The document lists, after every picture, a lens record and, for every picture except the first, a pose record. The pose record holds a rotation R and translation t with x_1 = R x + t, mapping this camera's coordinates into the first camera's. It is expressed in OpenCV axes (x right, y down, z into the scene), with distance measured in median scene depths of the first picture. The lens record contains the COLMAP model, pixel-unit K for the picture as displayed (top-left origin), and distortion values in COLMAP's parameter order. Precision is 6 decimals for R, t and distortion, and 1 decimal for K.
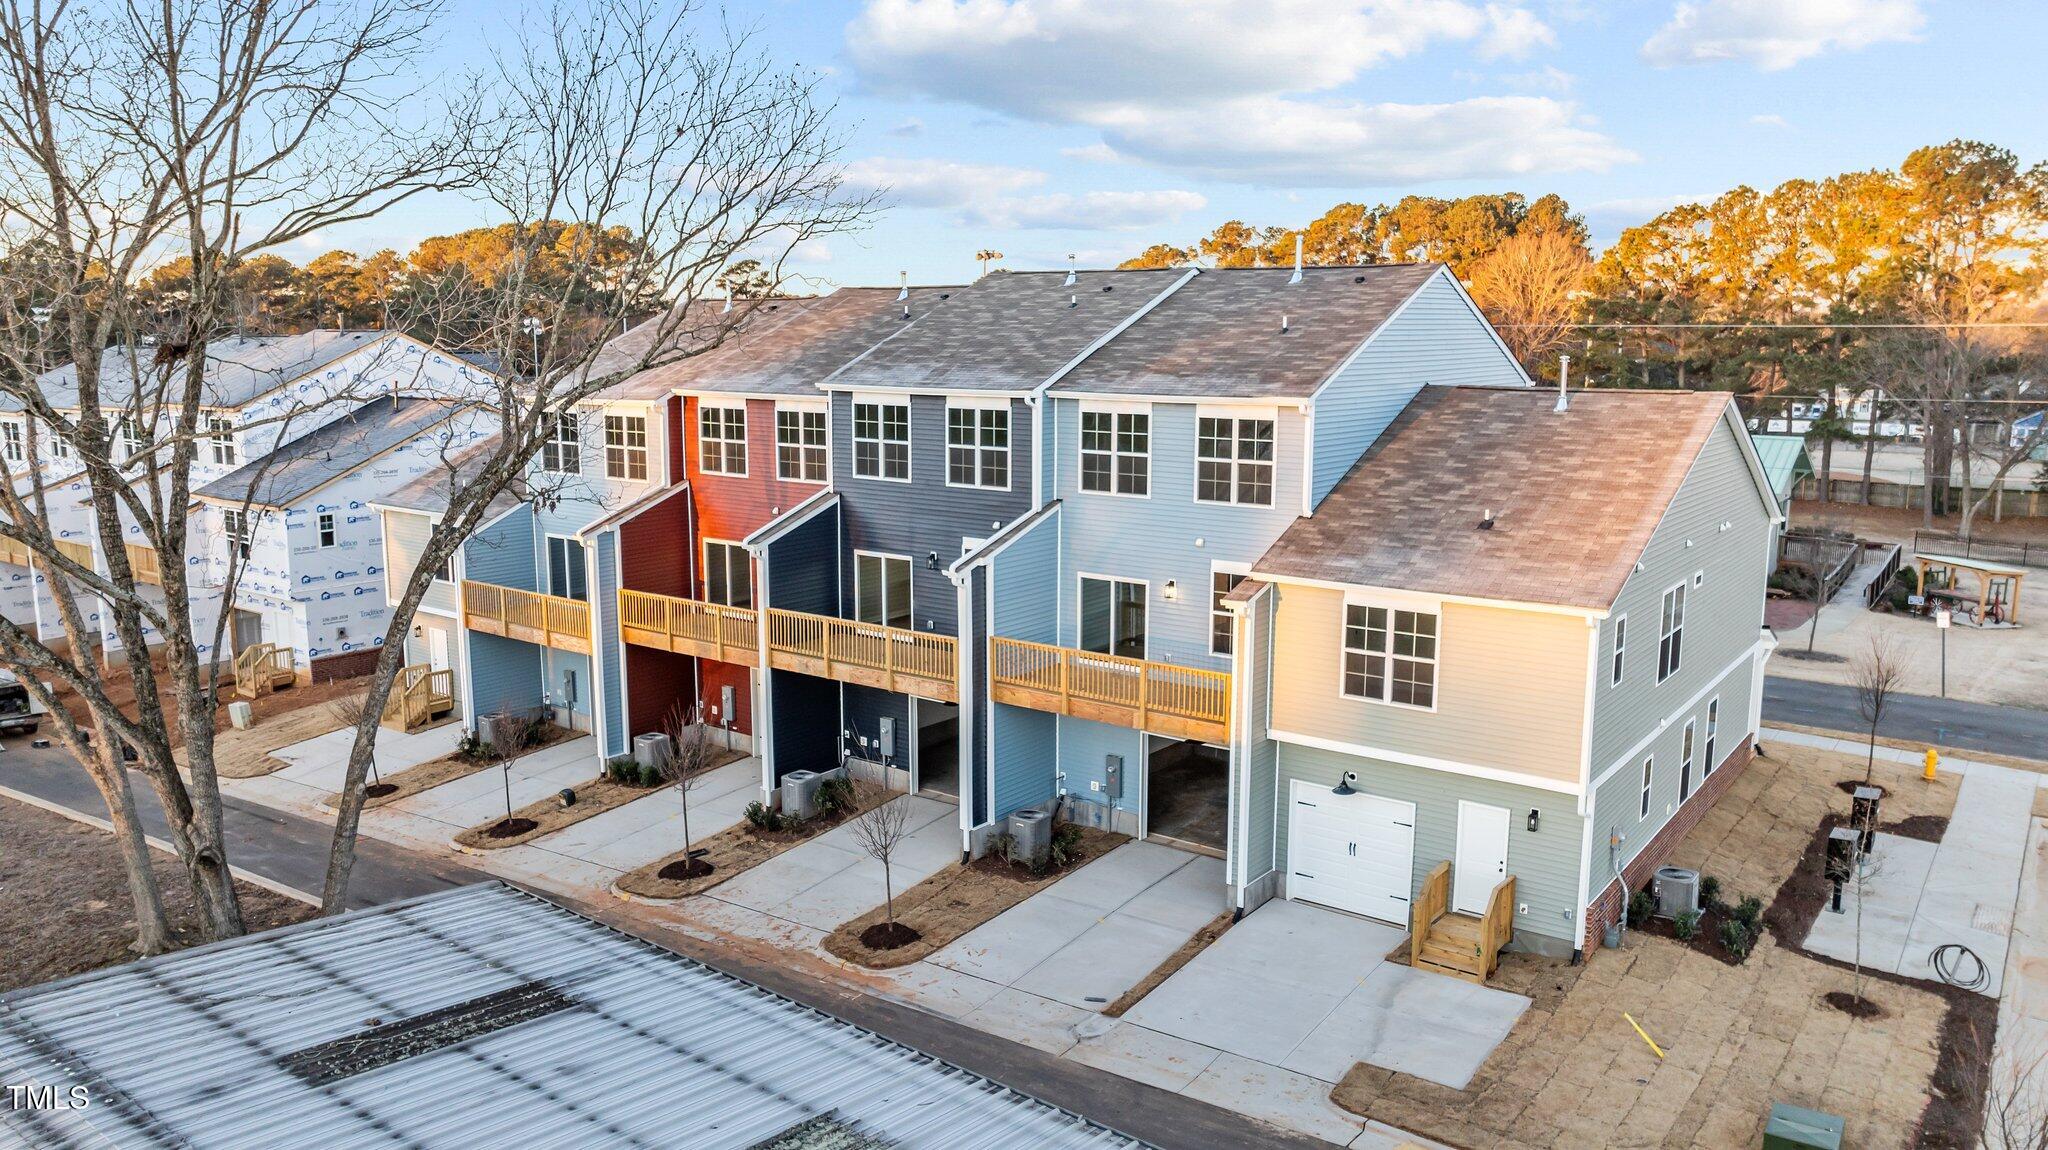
lens RADIAL K [[1452.9, 0, 1018.7], [0, 1452.9, 569.5], [0, 0, 1]] dist [-0.021665, 0.022064]
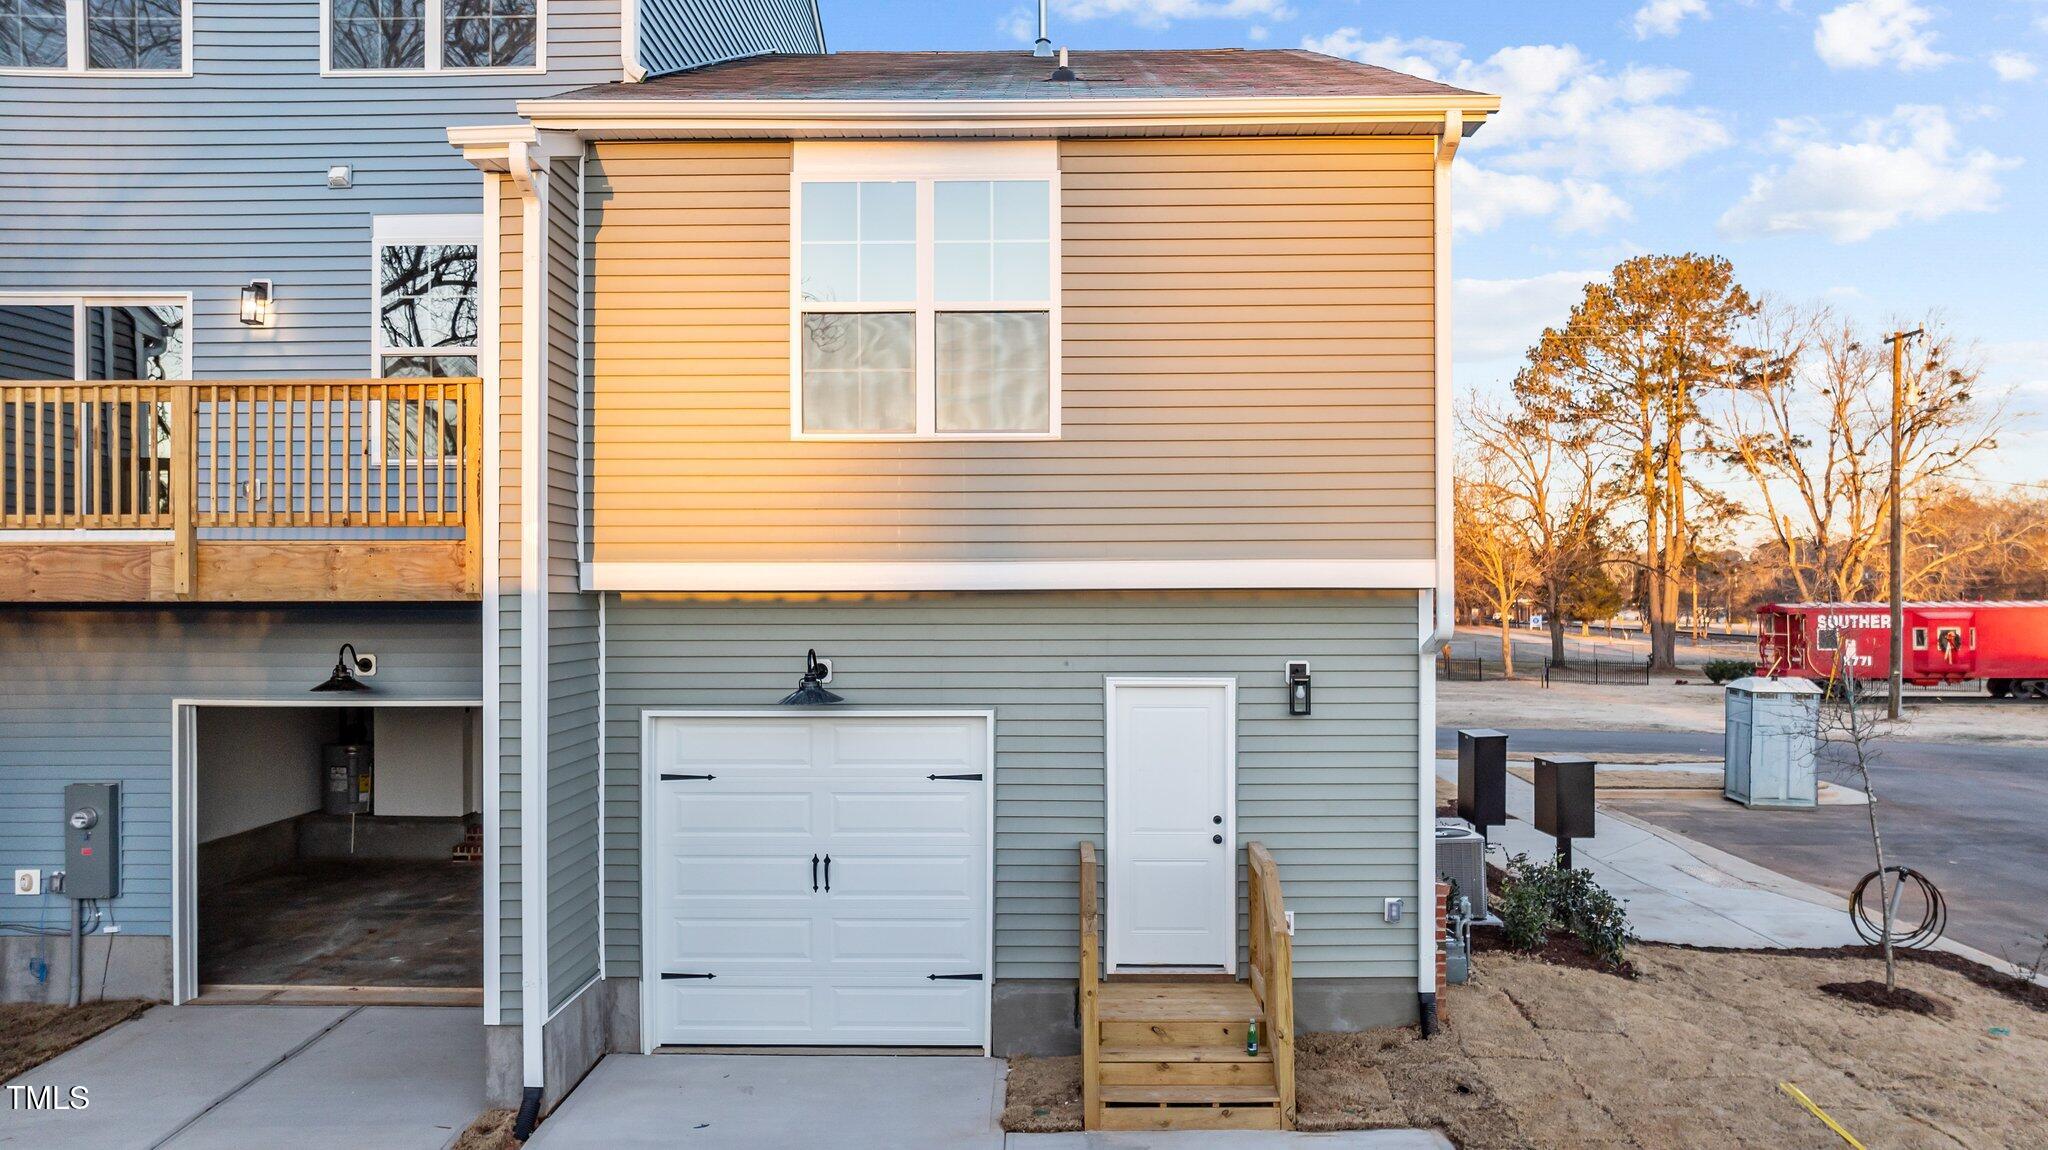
lens RADIAL K [[1446.8, 0, 1029.6], [0, 1446.8, 581.2], [0, 0, 1]] dist [-0.027067, 0.024948]
pose [[0.809497, 0.001393, 0.587122, 0.051662], [0.098396, 0.985532, -0.138003, 0.174535], [-0.578820, 0.169483, 0.797648, 0.651761]]
